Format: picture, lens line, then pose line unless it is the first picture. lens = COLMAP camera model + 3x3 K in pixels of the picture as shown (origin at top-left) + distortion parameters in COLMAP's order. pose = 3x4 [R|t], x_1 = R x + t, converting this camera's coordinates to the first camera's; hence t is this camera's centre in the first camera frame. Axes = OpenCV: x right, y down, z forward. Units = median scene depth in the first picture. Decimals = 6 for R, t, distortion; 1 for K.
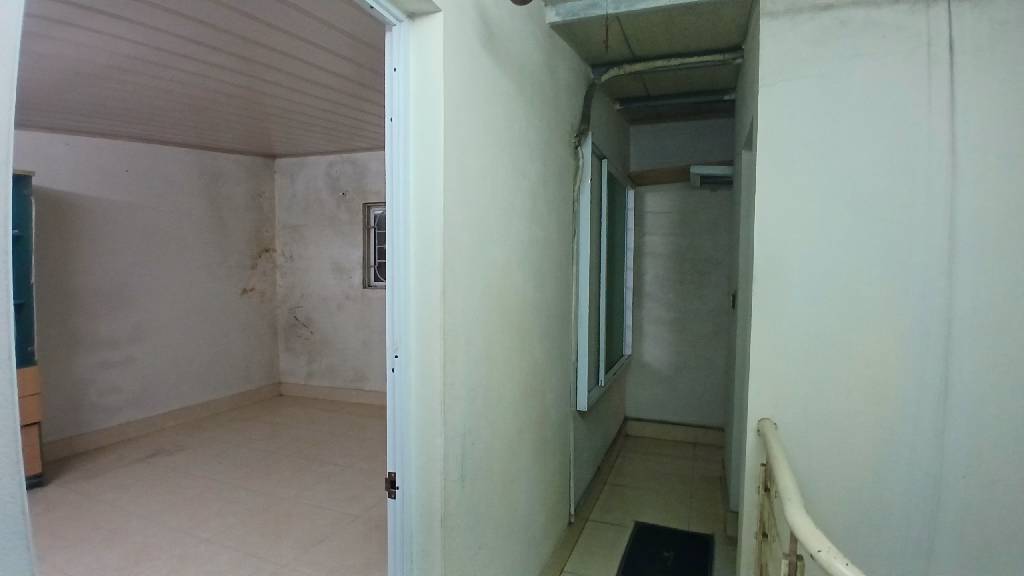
lens RADIAL K [[513.7, 0, 509.7], [0, 513.7, 295.4], [0, 0, 1]] dist [-0.003632, -0.004682]
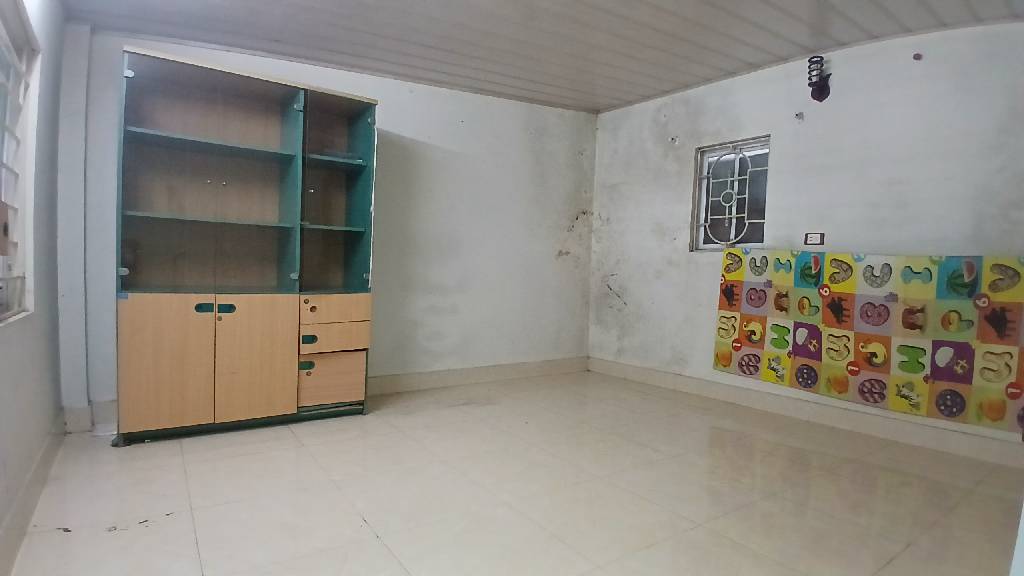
lens RADIAL K [[513.7, 0, 518.4], [0, 513.7, 289.0], [0, 0, 1]] dist [-0.003632, -0.004682]
pose [[0.847031, 0.053592, -0.528835, -0.076910], [-0.060608, 0.998153, 0.004077, 0.056201], [0.528077, 0.028599, 0.848715, 0.155567]]
